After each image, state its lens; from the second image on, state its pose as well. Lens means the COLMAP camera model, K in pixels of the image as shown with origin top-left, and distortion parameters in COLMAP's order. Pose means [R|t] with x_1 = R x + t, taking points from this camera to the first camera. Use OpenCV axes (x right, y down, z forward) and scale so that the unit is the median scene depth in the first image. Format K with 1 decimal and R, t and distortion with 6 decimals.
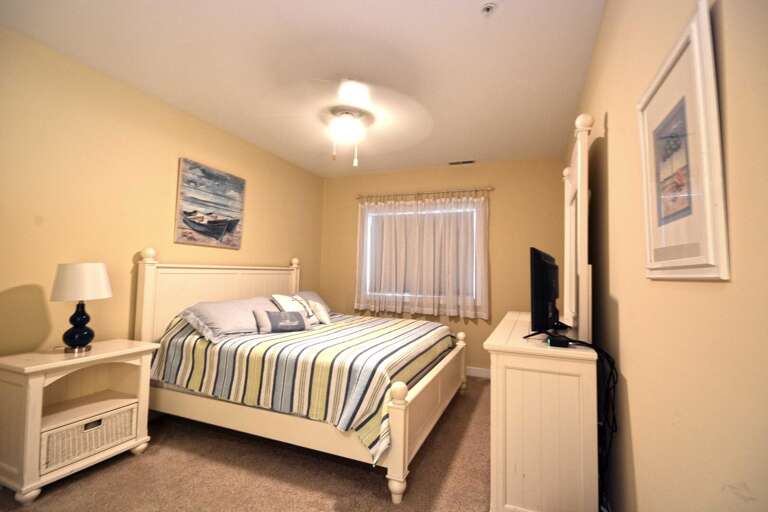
lens RADIAL K [[360.0, 0, 382.2], [0, 360.0, 254.5], [0, 0, 1]] dist [0.000340, -0.000449]
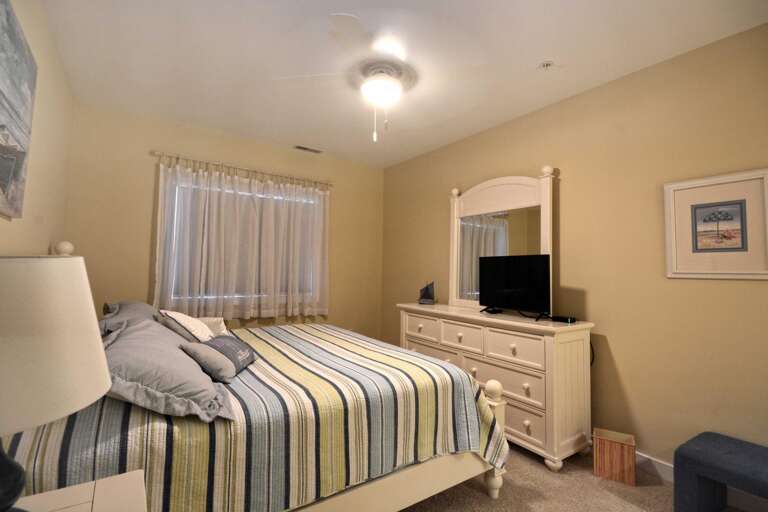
lens RADIAL K [[360.0, 0, 382.2], [0, 360.0, 254.5], [0, 0, 1]] dist [0.000340, -0.000449]
pose [[0.536466, 0.026346, 0.843511, -0.739945], [-0.050038, 0.998747, 0.000629, 0.007743], [-0.842437, -0.042545, 0.537112, 0.541585]]
